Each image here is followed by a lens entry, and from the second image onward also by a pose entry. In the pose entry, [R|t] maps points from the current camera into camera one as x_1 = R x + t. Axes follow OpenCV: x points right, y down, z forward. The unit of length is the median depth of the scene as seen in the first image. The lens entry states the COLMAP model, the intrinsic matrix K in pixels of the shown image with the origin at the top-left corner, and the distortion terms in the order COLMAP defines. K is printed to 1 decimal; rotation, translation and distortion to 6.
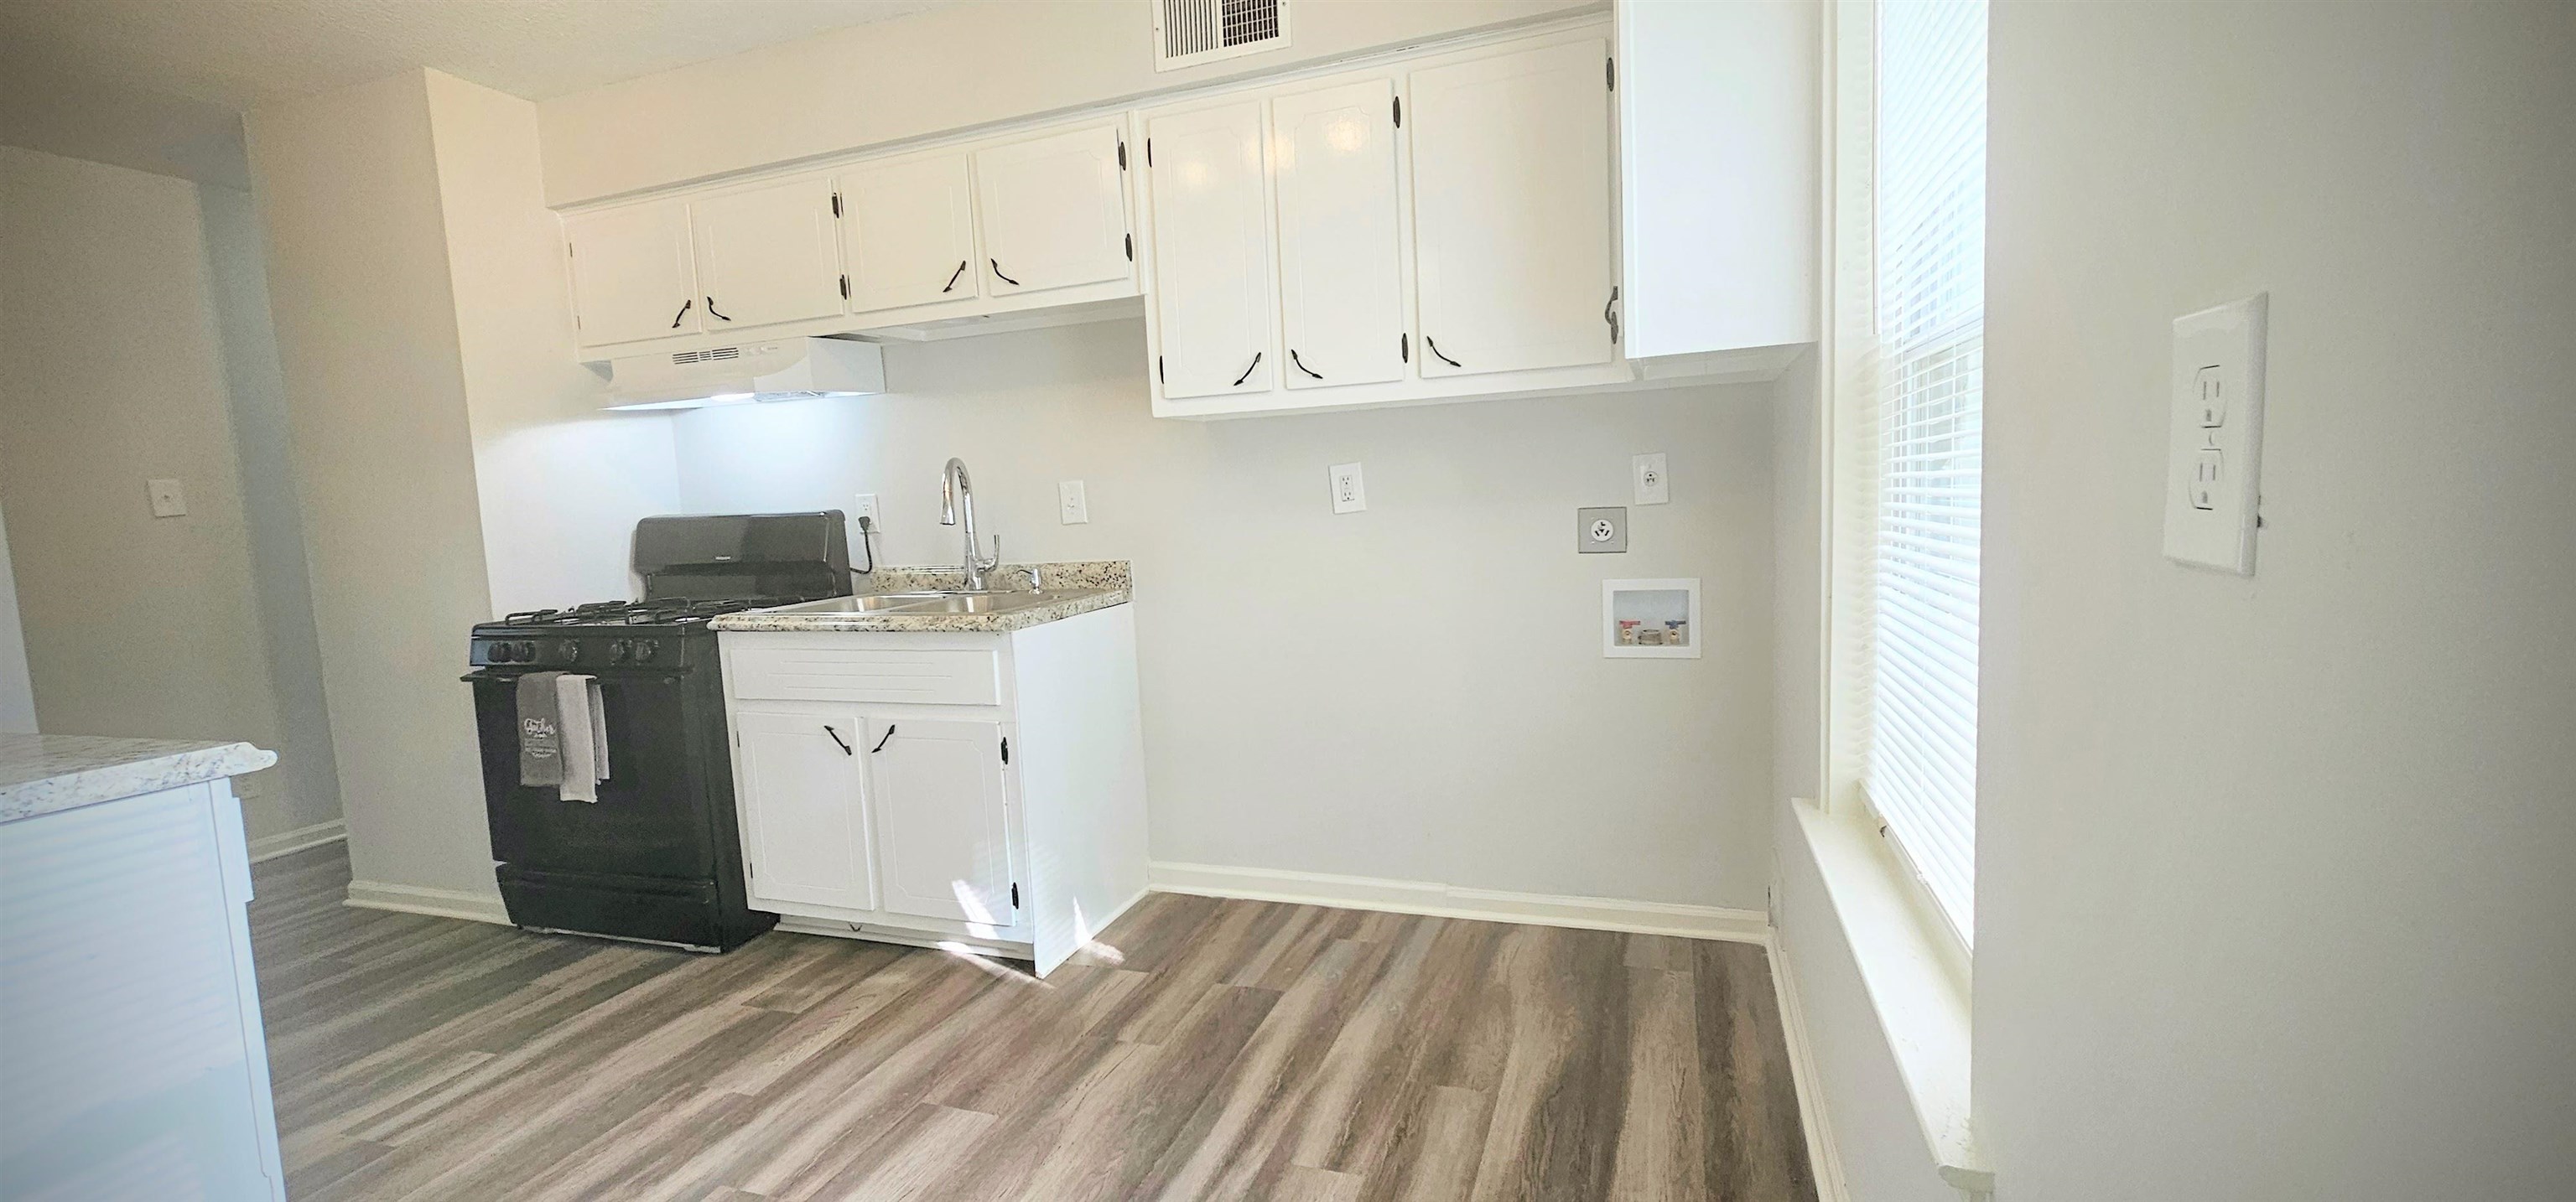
lens RADIAL K [[1053.4, 0, 1286.7], [0, 1053.4, 592.8], [0, 0, 1]] dist [-0.002918, 0.001150]
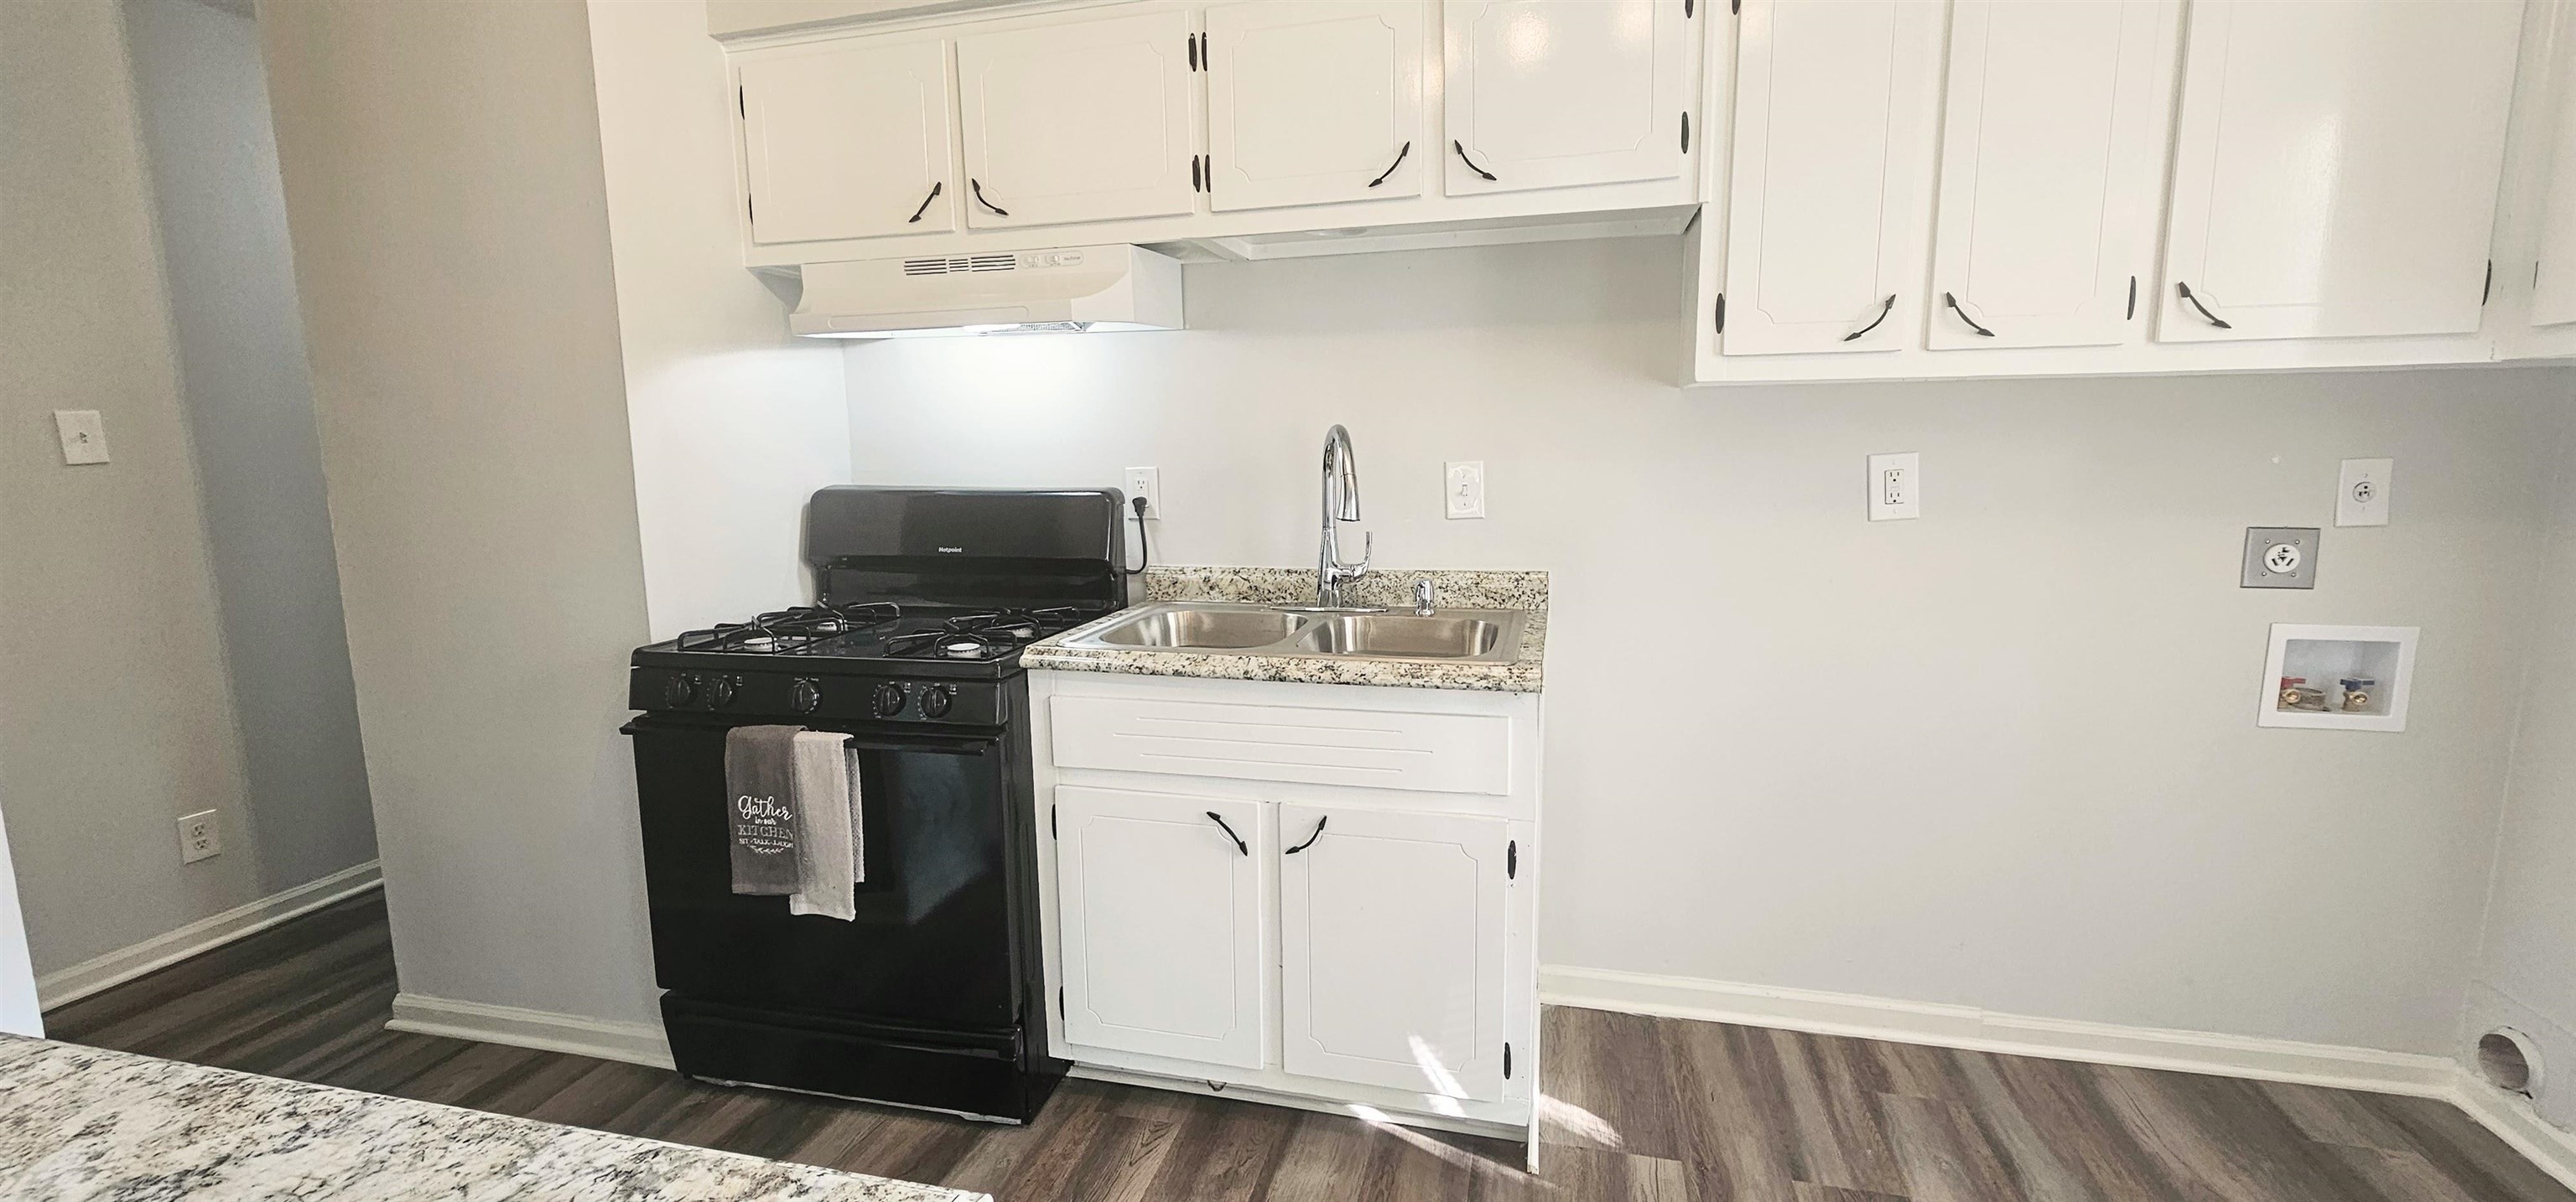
lens RADIAL K [[1053.4, 0, 1285.7], [0, 1053.4, 595.4], [0, 0, 1]] dist [-0.002918, 0.001150]
pose [[0.995433, 0.020713, 0.093192, -0.436164], [-0.024392, 0.998961, 0.038509, -0.041398], [-0.092297, -0.040606, 0.994903, 0.301359]]
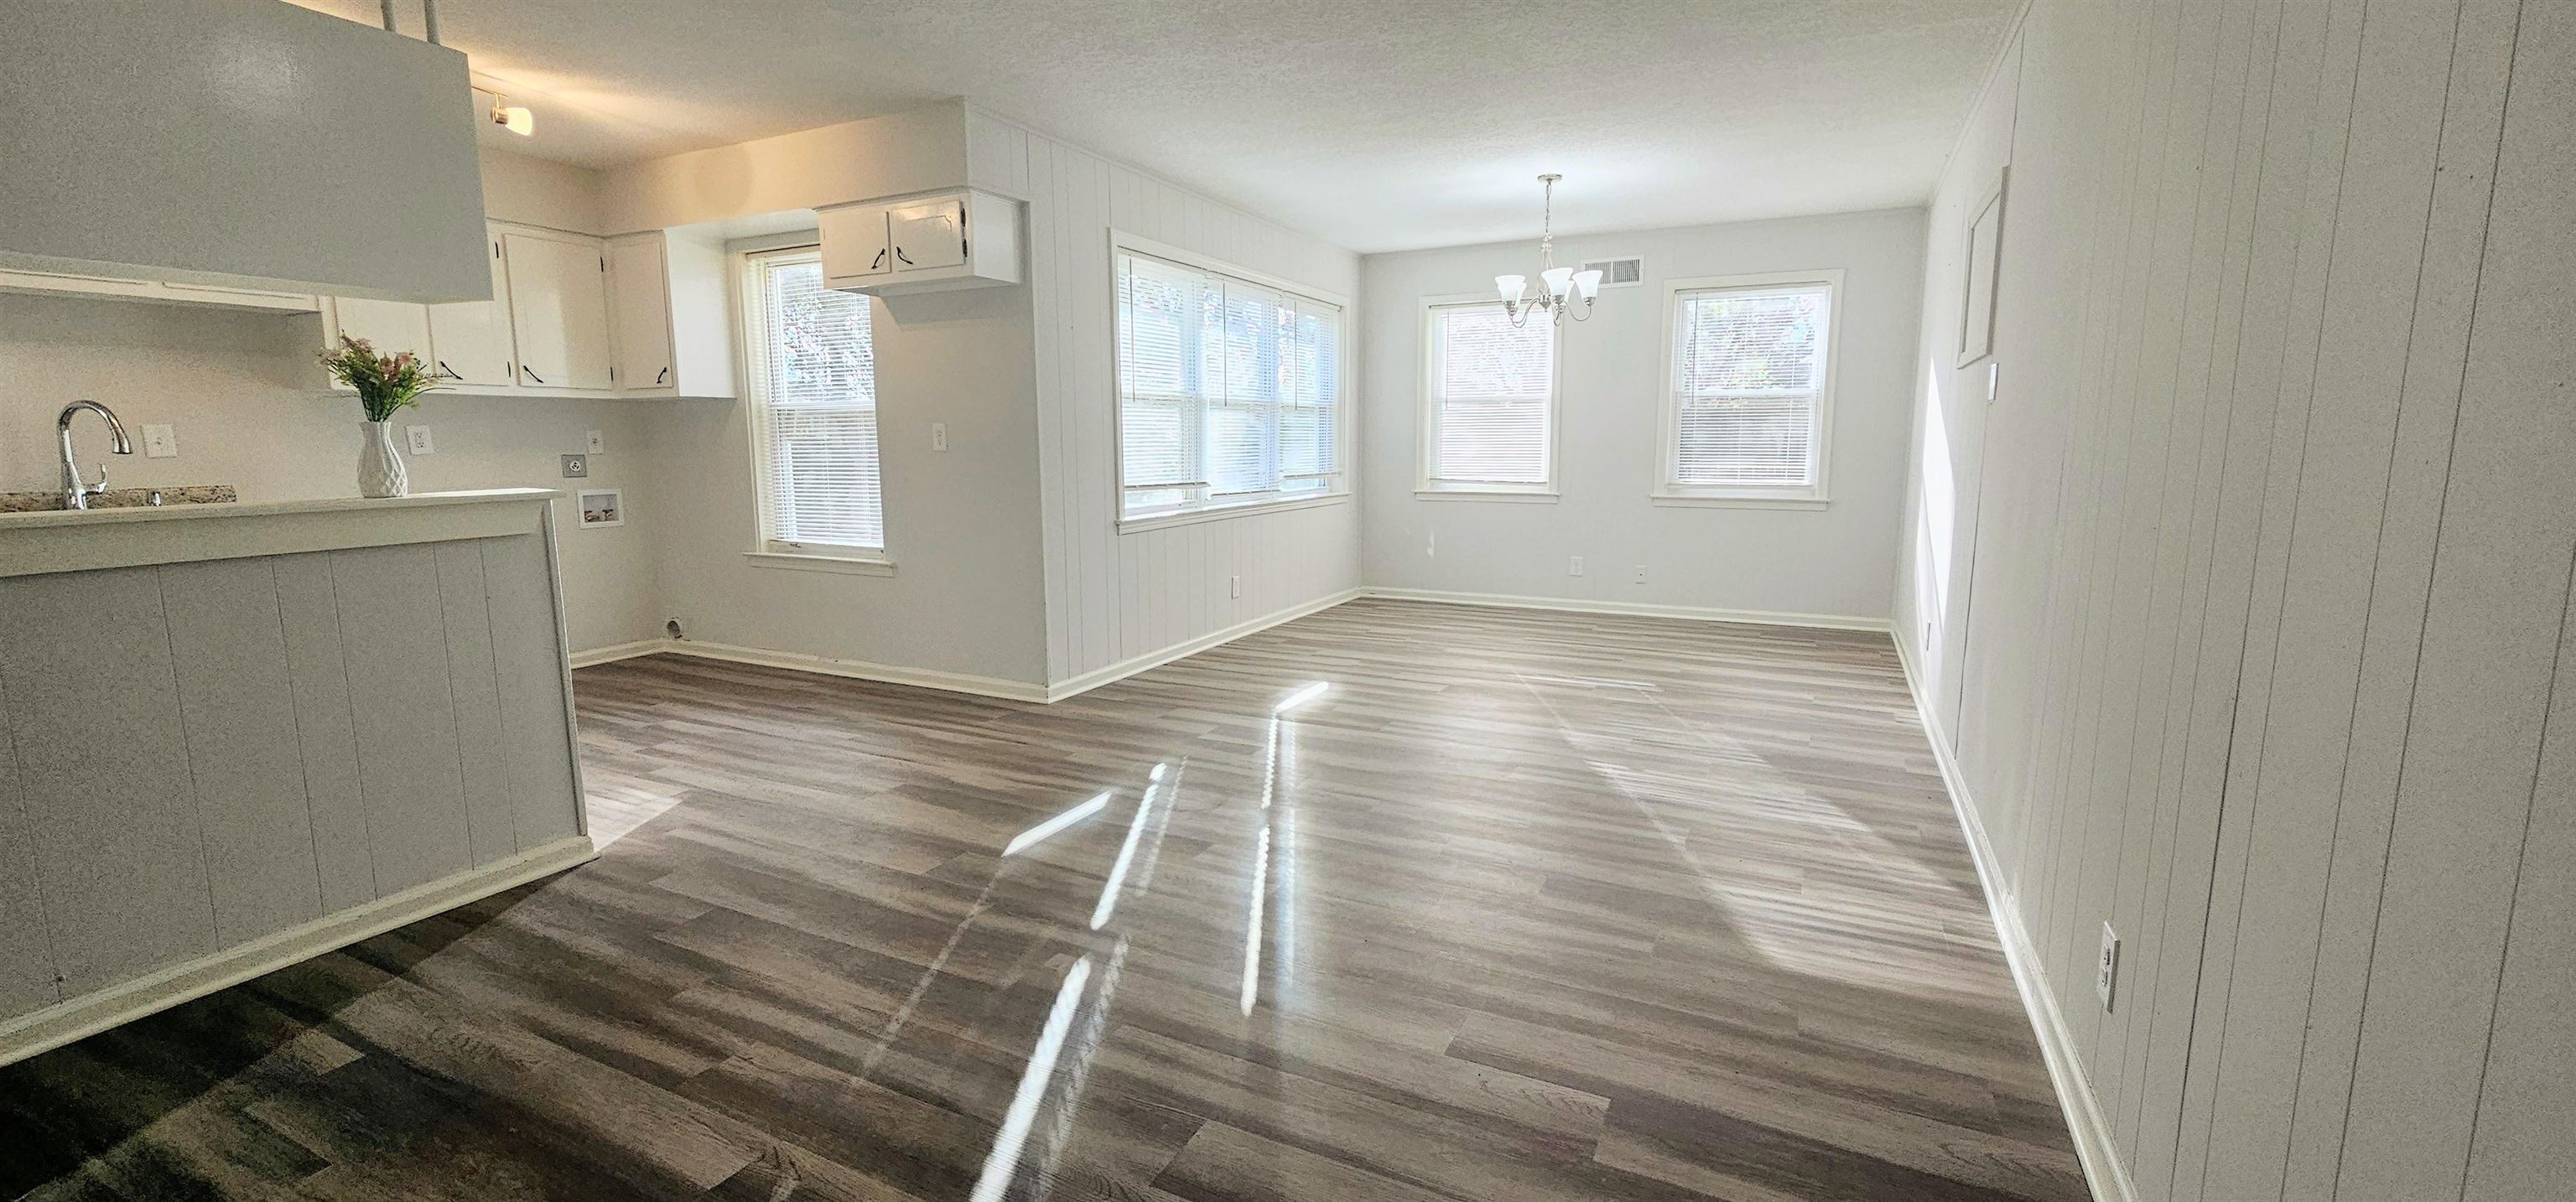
lens RADIAL K [[1053.4, 0, 1292.2], [0, 1053.4, 598.9], [0, 0, 1]] dist [-0.002918, 0.001150]
pose [[0.125098, -0.101848, 0.986903, -1.457426], [0.093874, 0.991470, 0.090419, 0.132607], [-0.987693, 0.081333, 0.133592, -0.582824]]
